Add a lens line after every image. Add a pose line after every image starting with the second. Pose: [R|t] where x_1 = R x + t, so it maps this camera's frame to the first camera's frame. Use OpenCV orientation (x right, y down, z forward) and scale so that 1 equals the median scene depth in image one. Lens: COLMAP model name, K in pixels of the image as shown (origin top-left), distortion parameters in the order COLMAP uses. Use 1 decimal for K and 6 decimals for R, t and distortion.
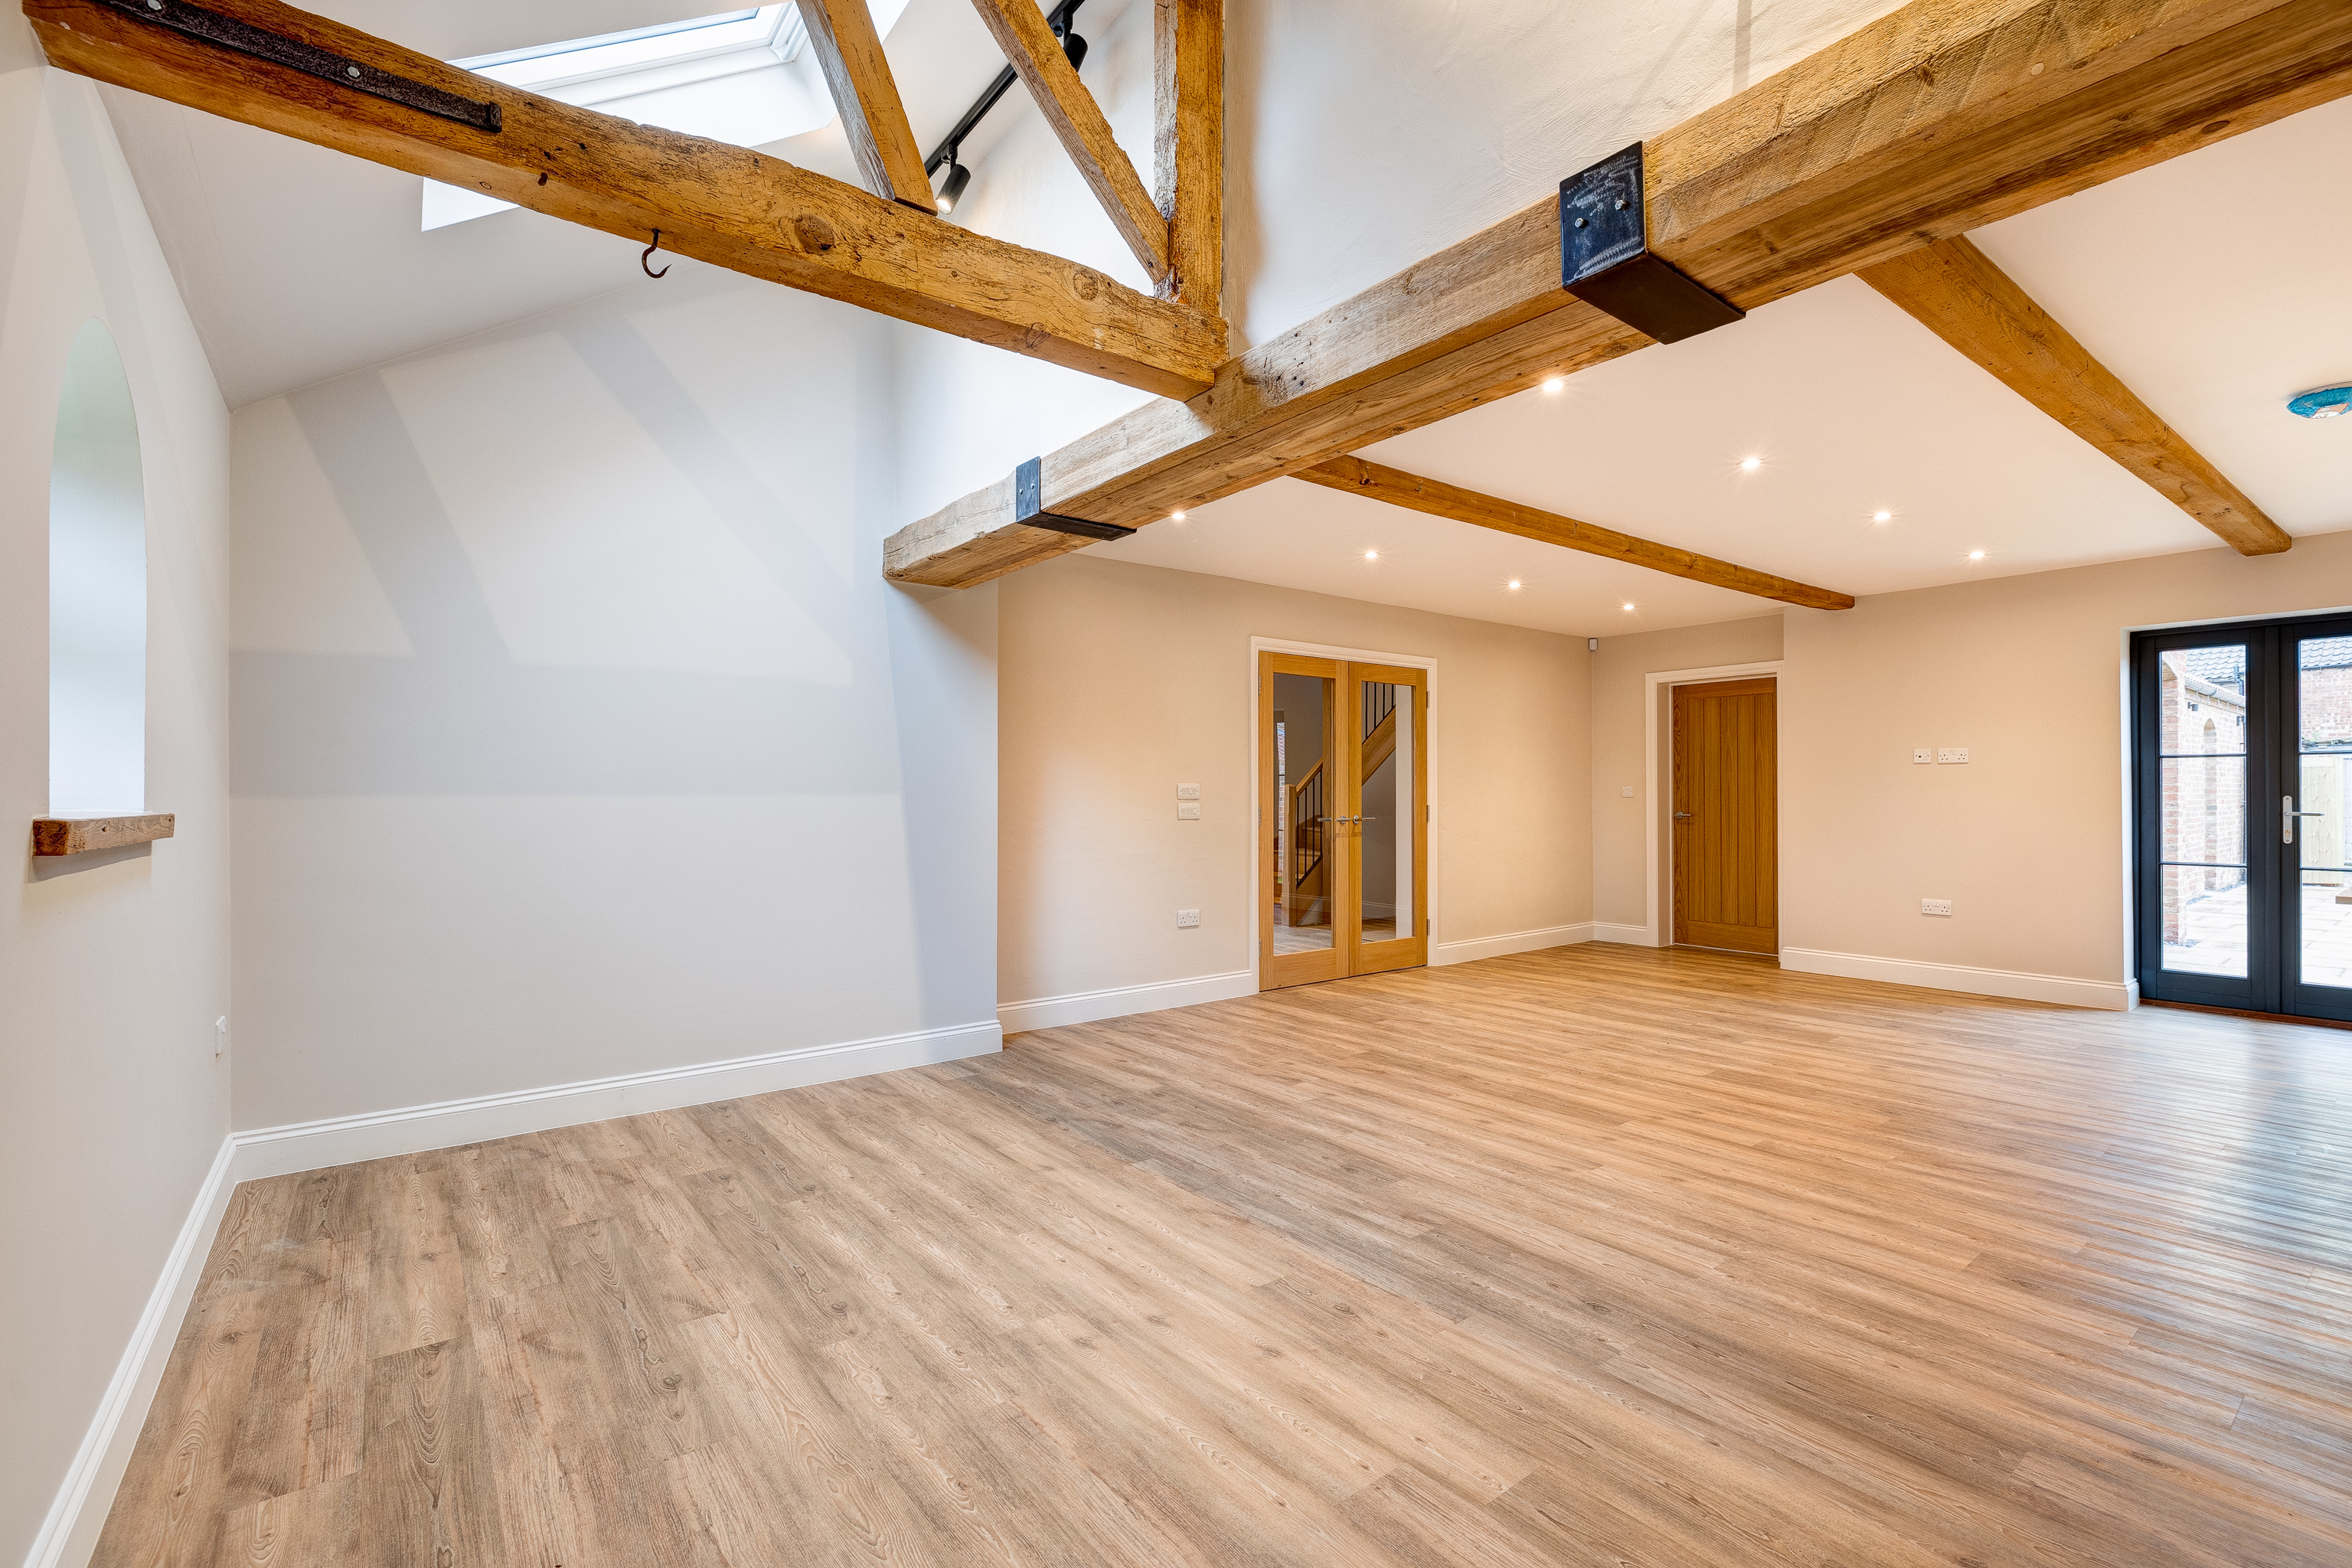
lens RADIAL K [[1080.5, 0, 1176.0], [0, 1080.5, 784.0], [0, 0, 1]] dist [0.000713, 0.000034]
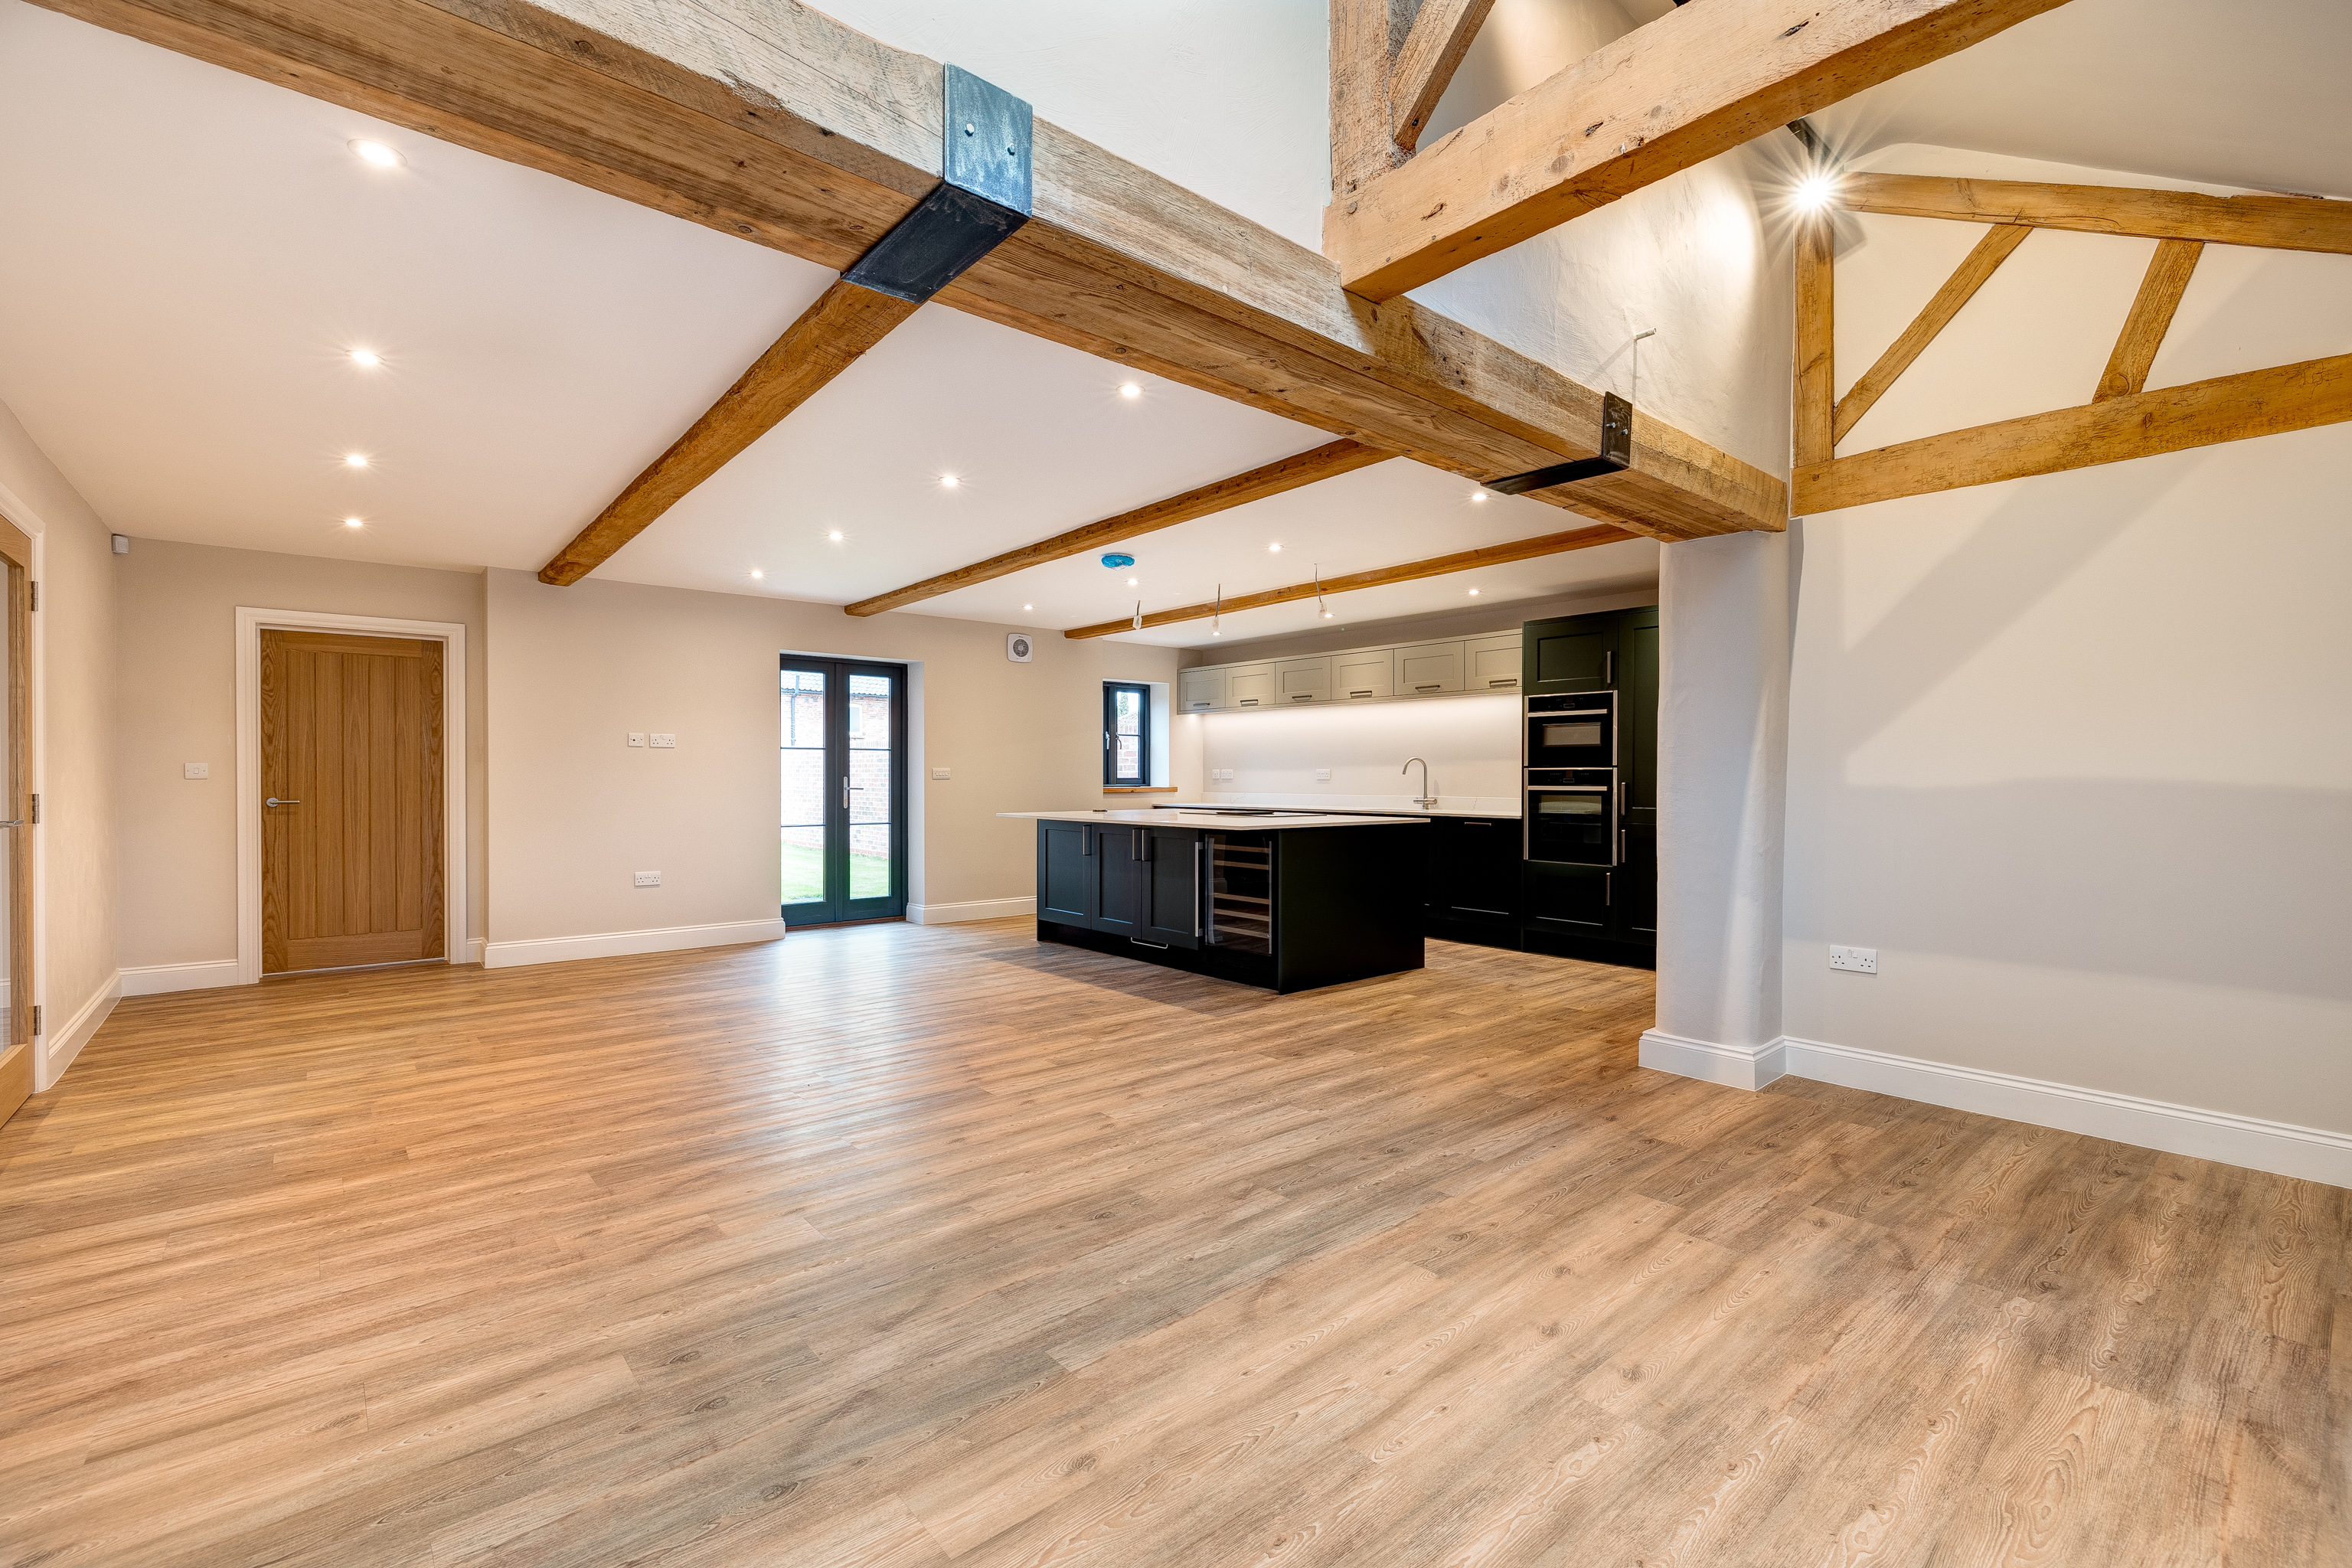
lens RADIAL K [[995.1, 0, 1170.7], [0, 995.1, 780.3], [0, 0, 1]] dist [-0.001468, -0.000395]
pose [[-0.056116, -0.002559, 0.998421, -0.639818], [-0.010946, 0.999938, 0.001948, 0.012878], [-0.998364, -0.010820, -0.056140, 1.023978]]
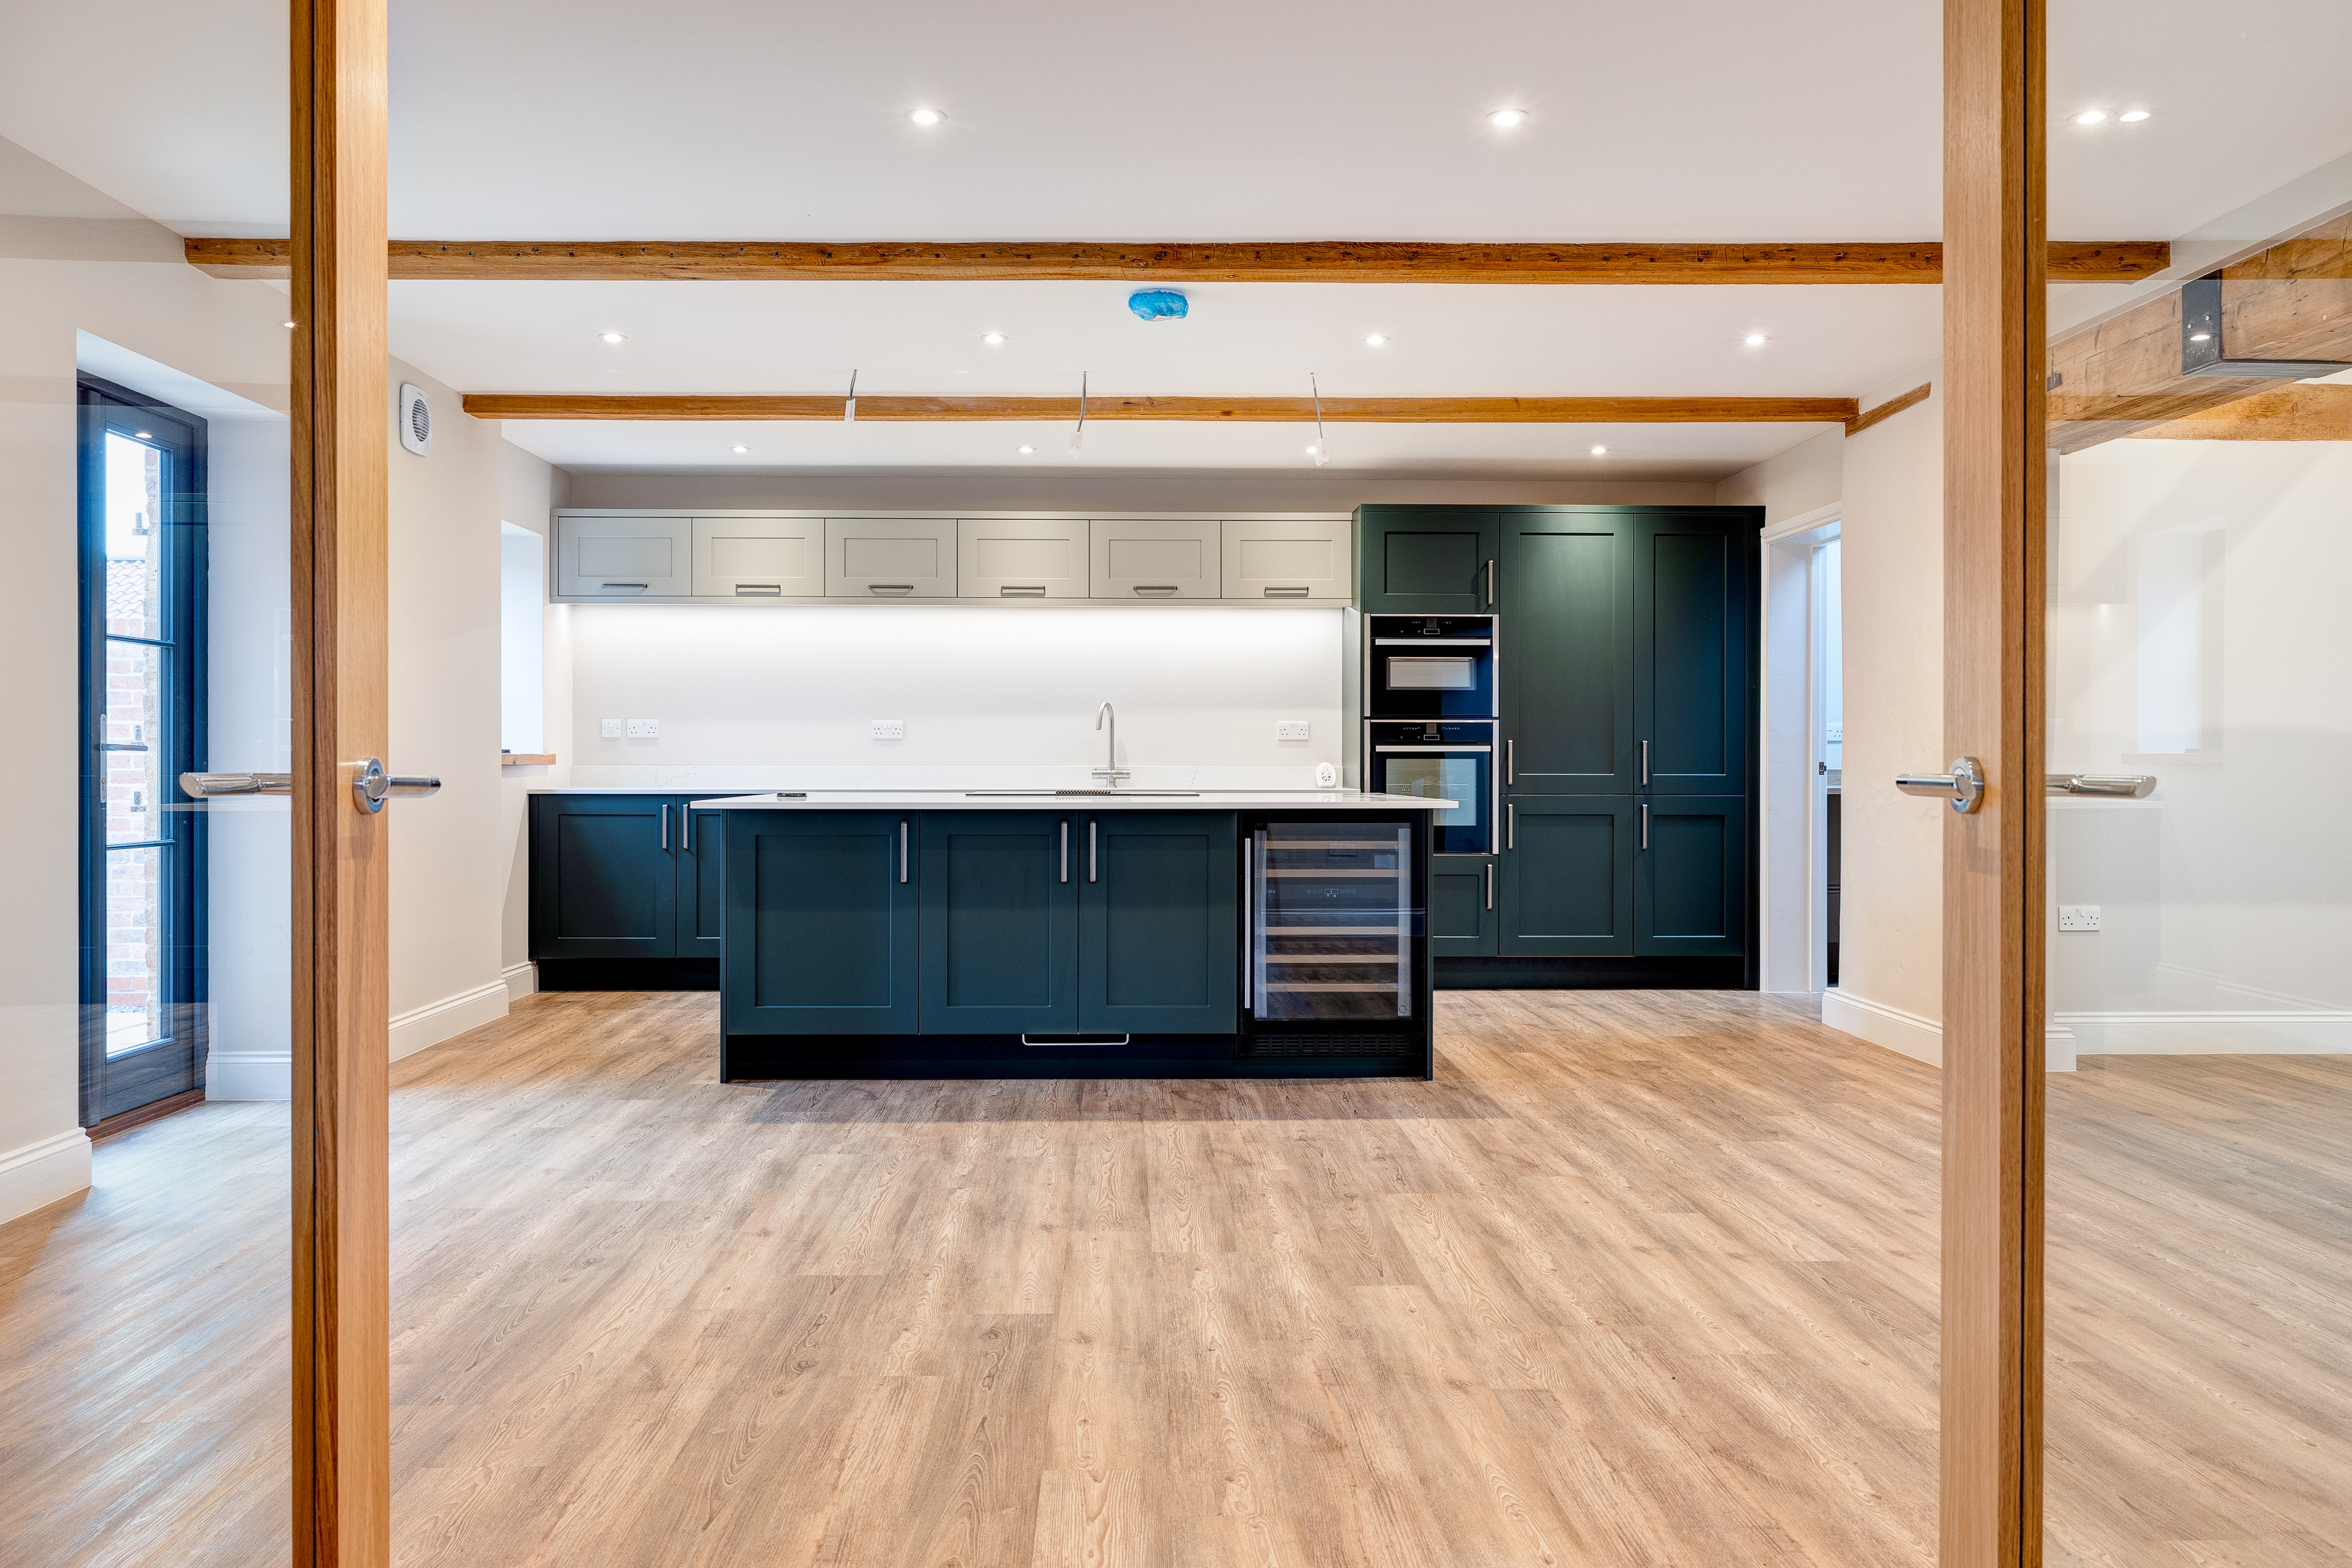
lens RADIAL K [[1703.3, 0, 1160.9], [0, 1703.3, 769.0], [0, 0, 1]] dist [-0.000538, 0.000420]
pose [[-0.811407, -0.001390, 0.584481, 0.193721], [-0.005803, 0.999967, -0.005679, 0.066843], [-0.584453, -0.007999, -0.811388, 2.269335]]
